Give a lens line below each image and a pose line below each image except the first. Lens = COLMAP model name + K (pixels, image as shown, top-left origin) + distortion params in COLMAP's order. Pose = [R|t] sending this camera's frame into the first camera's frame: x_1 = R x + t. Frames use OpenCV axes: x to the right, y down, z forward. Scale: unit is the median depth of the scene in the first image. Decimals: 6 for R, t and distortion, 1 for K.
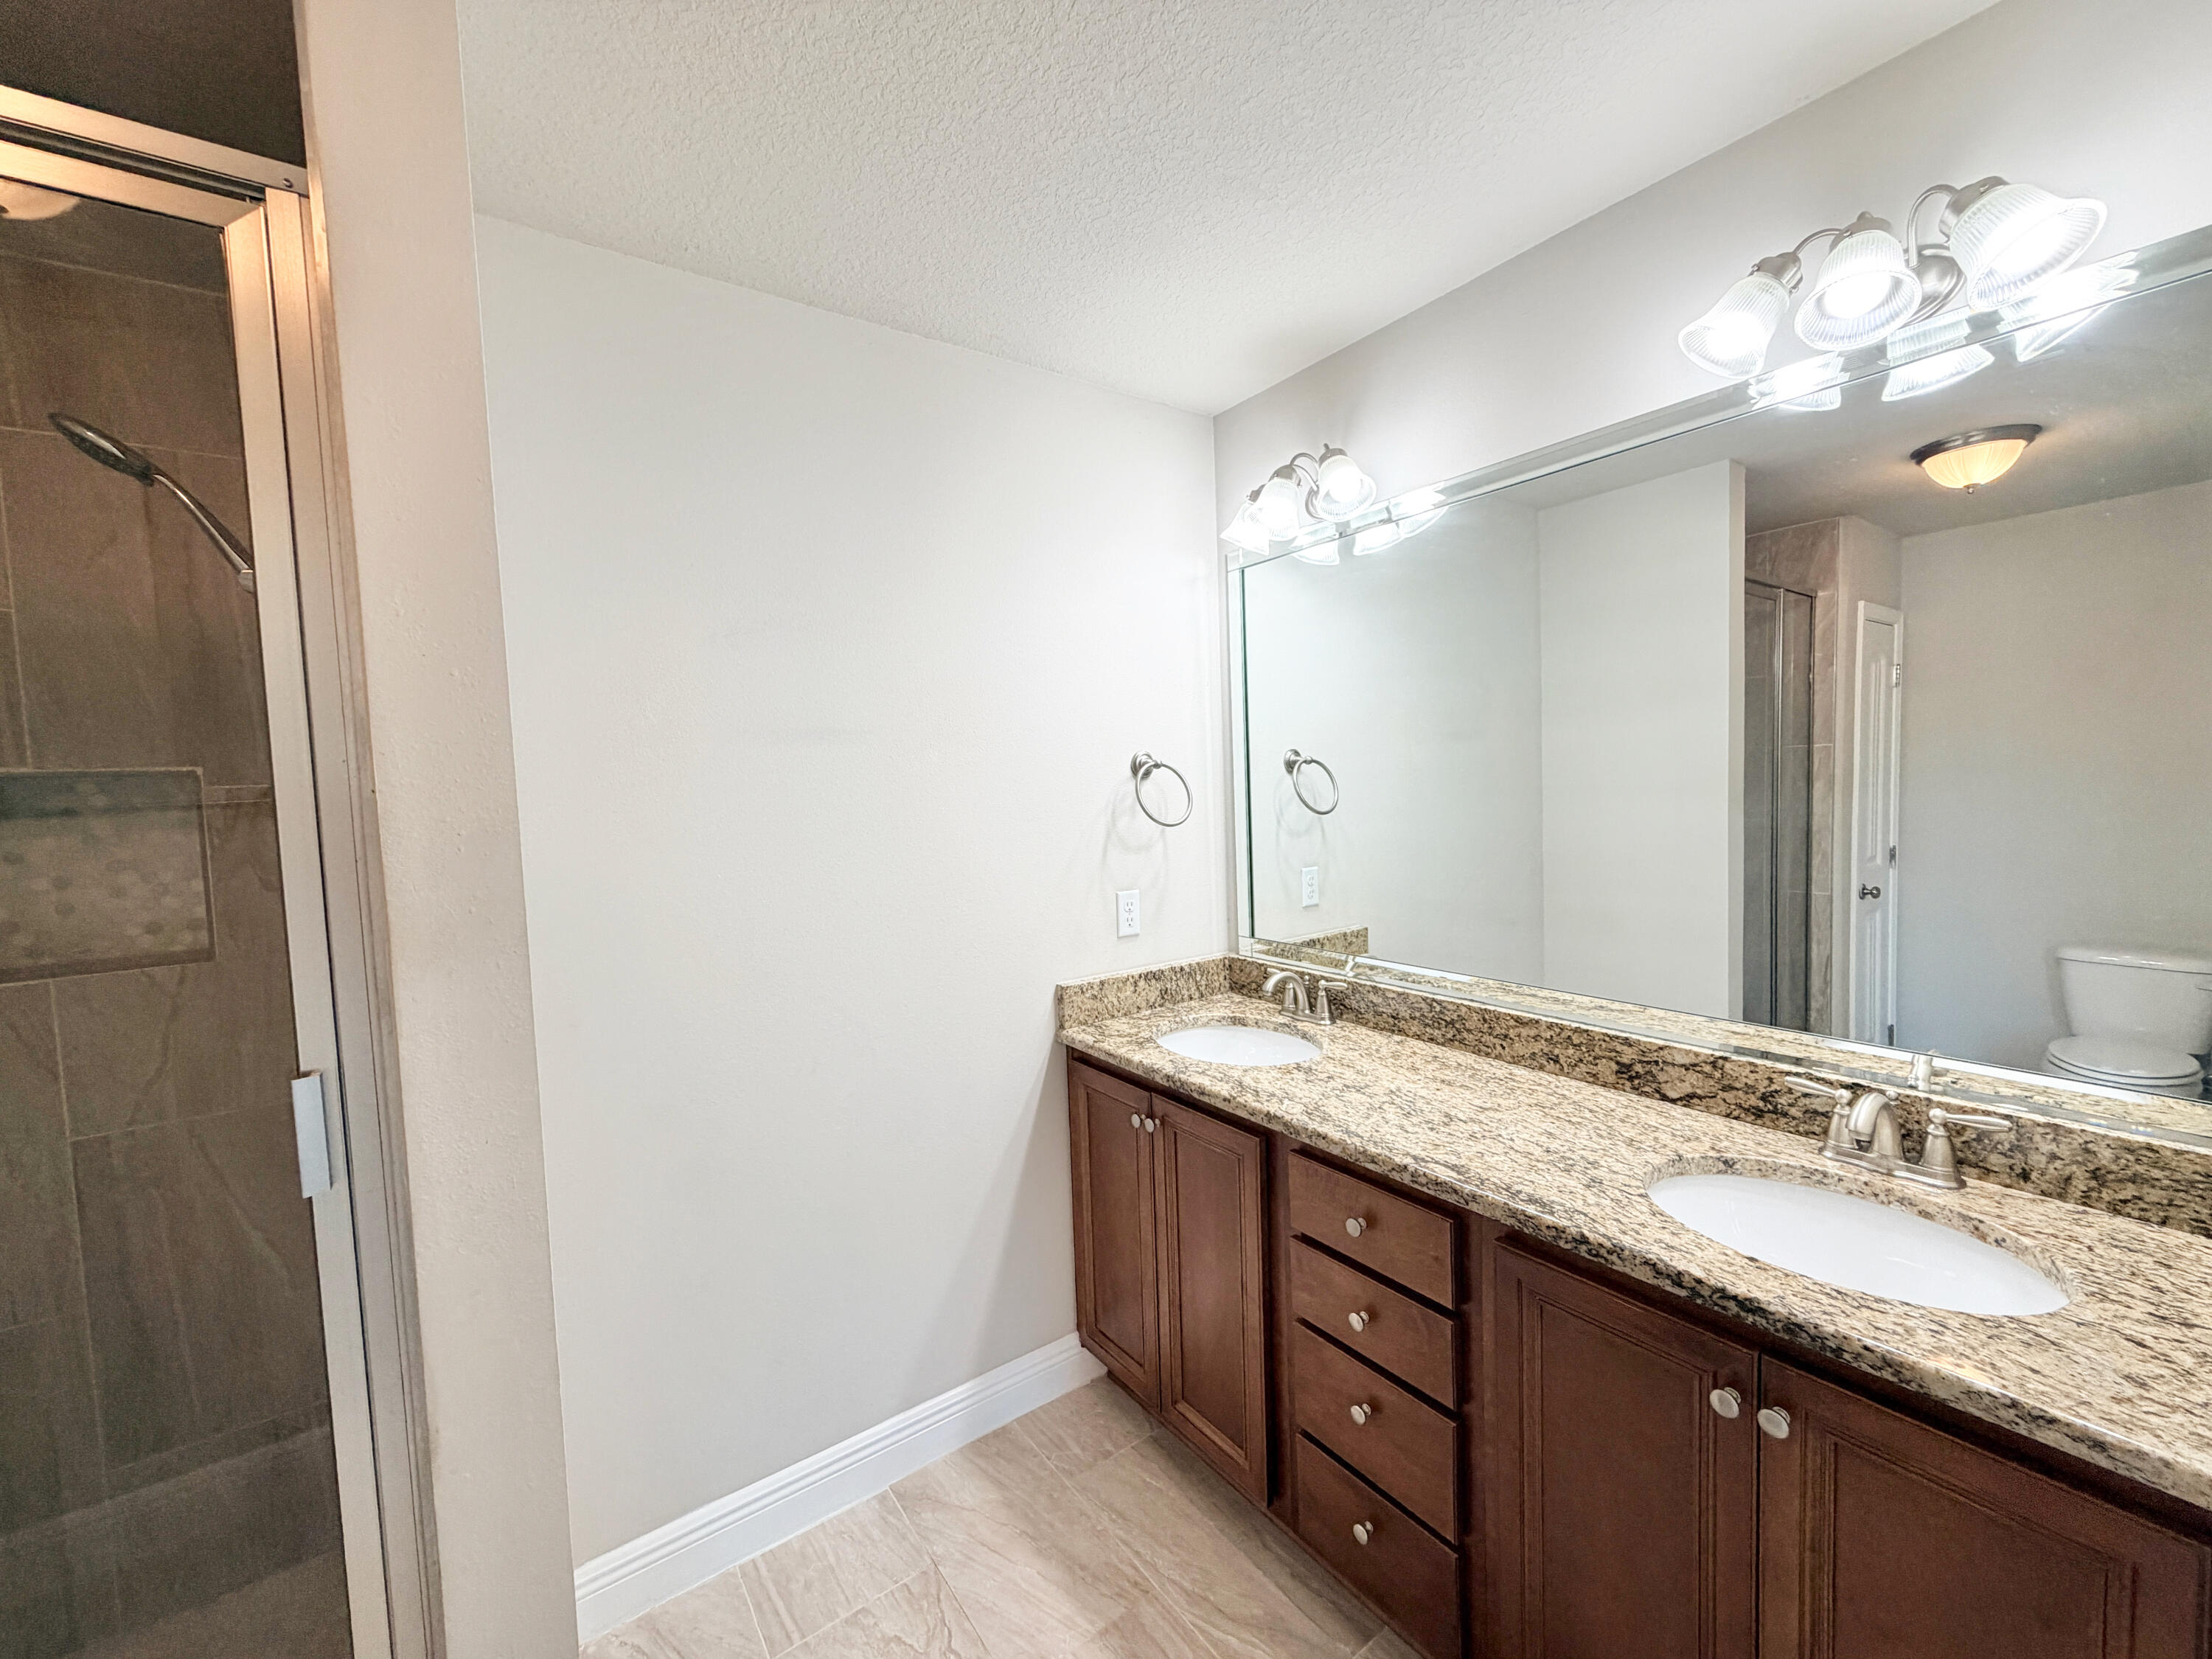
lens RADIAL K [[882.5, 0, 1107.5], [0, 882.5, 824.1], [0, 0, 1]] dist [-0.000243, 0.000149]
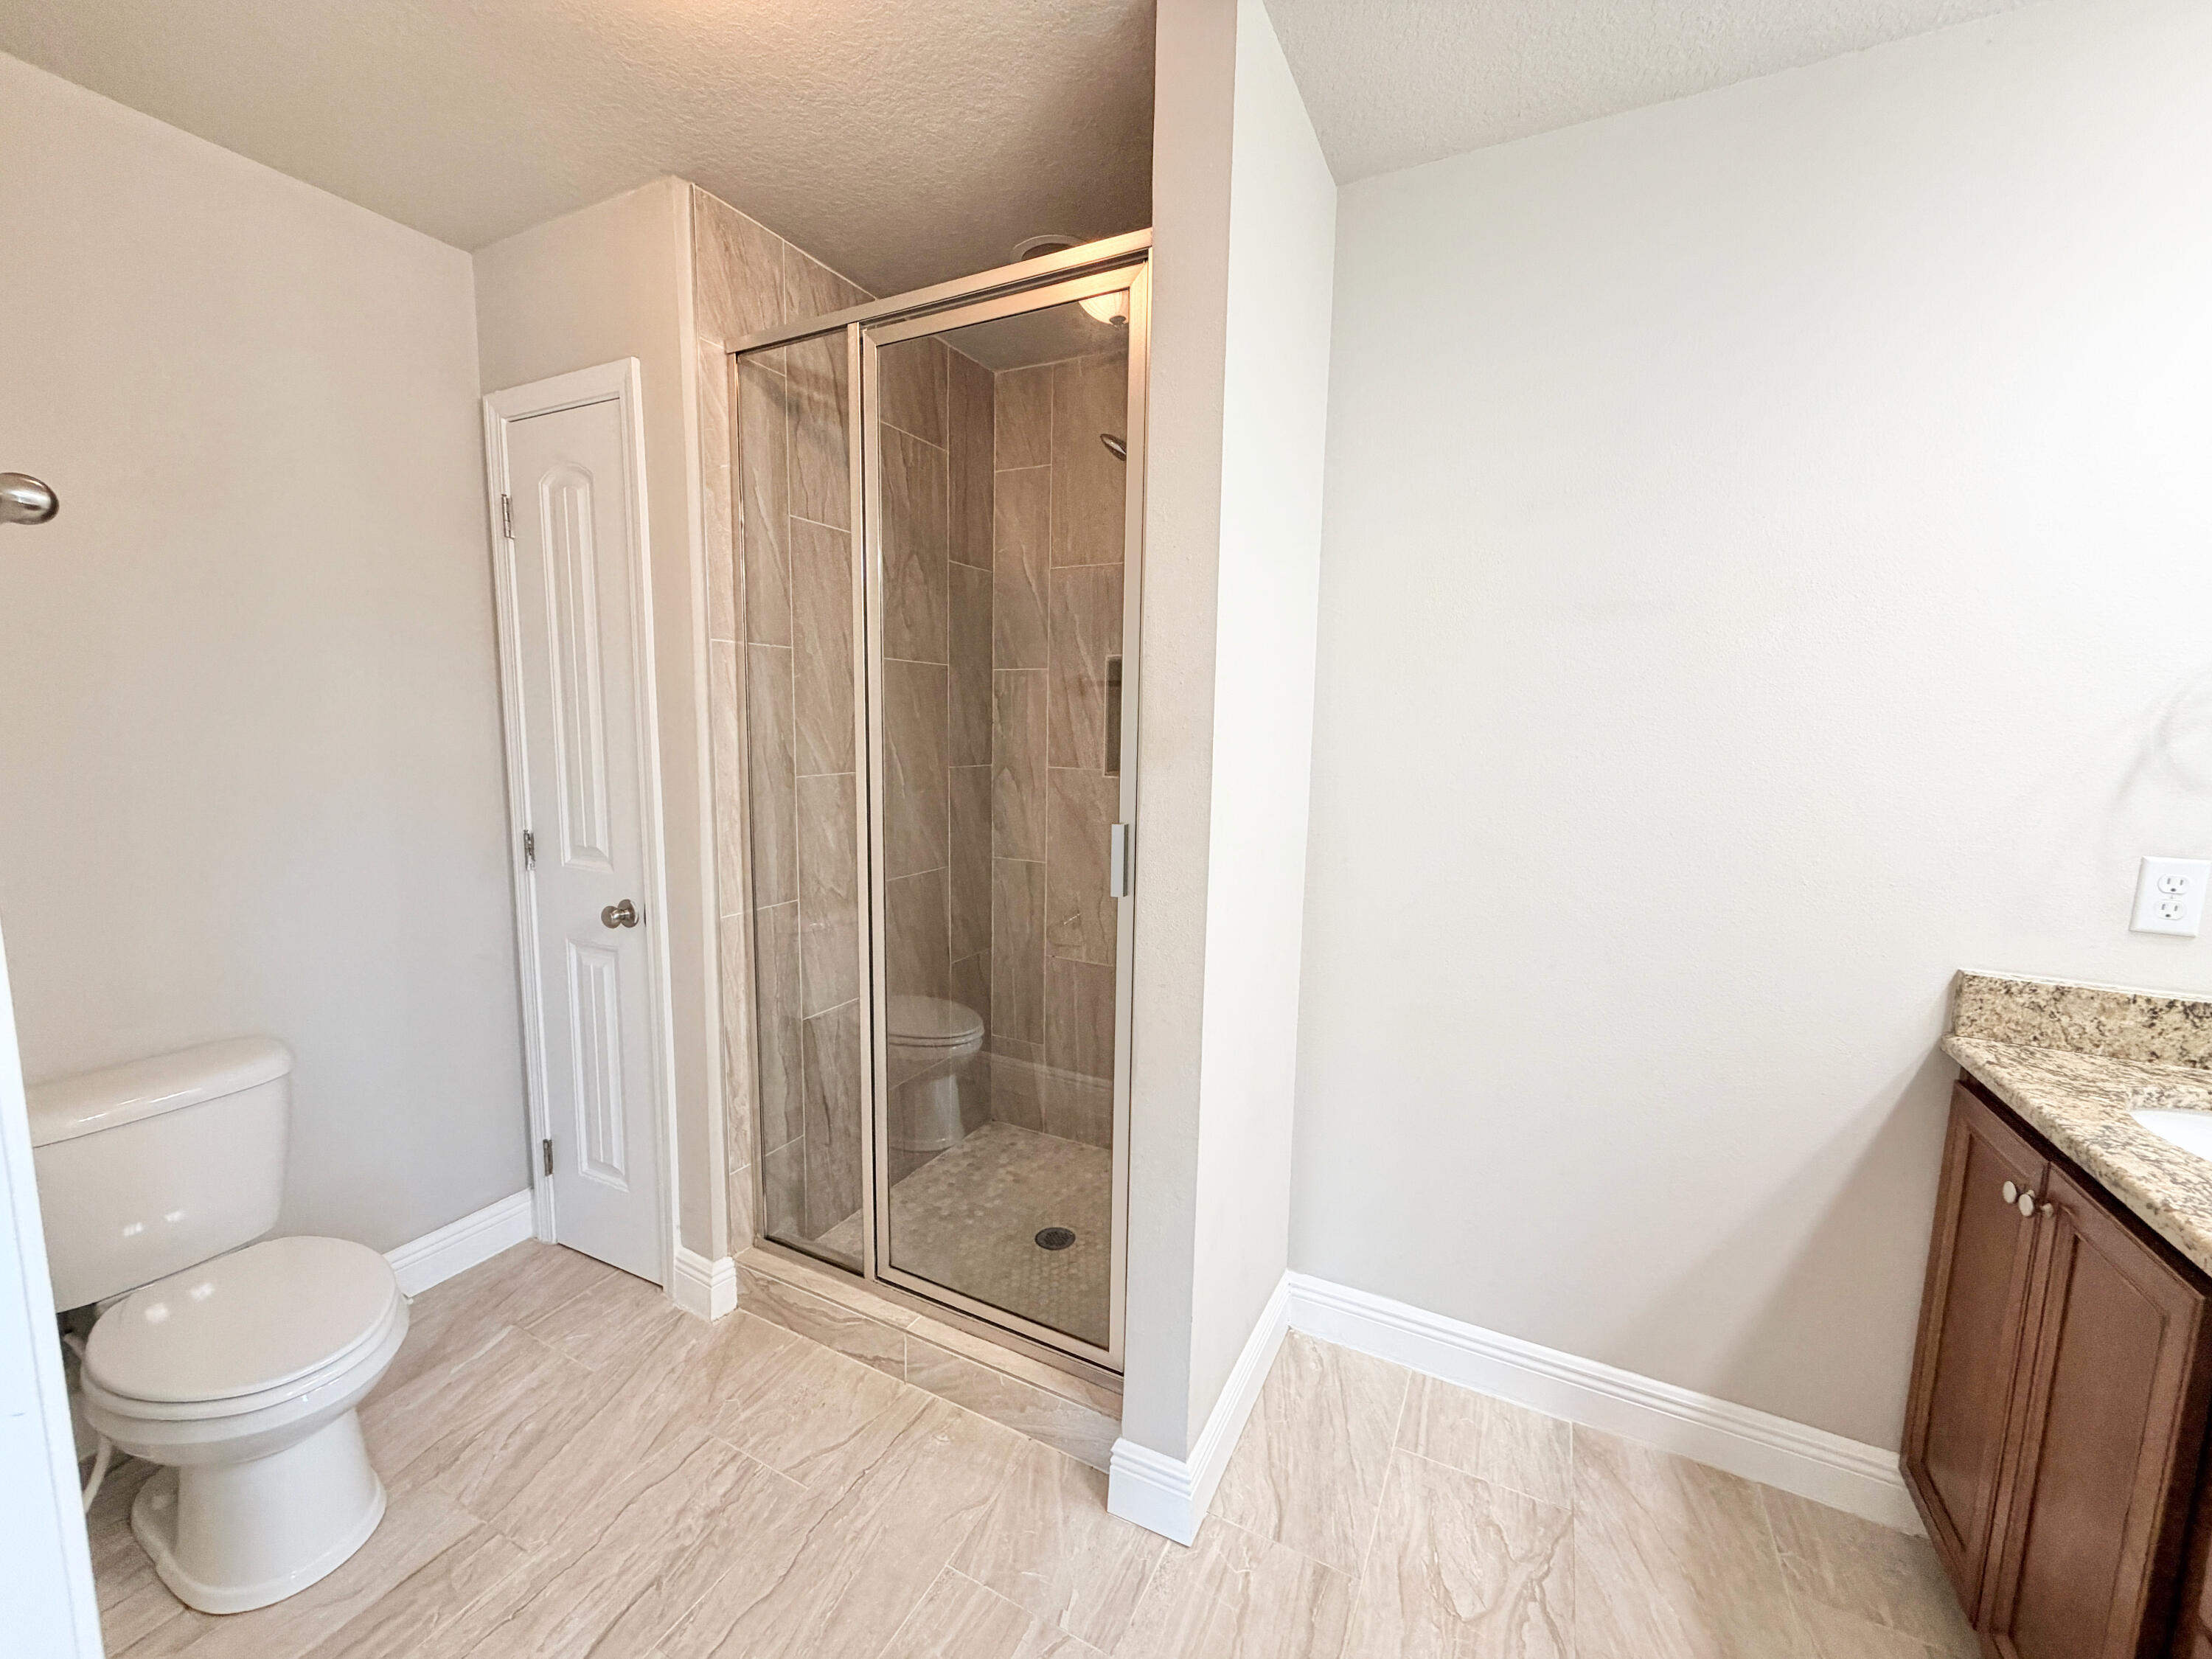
lens RADIAL K [[882.5, 0, 1100.4], [0, 882.5, 825.8], [0, 0, 1]] dist [-0.000243, 0.000149]
pose [[0.449316, 0.147693, -0.881080, 0.241034], [-0.078968, 0.988945, 0.125503, 0.041809], [0.889876, 0.013186, 0.456012, 0.108175]]
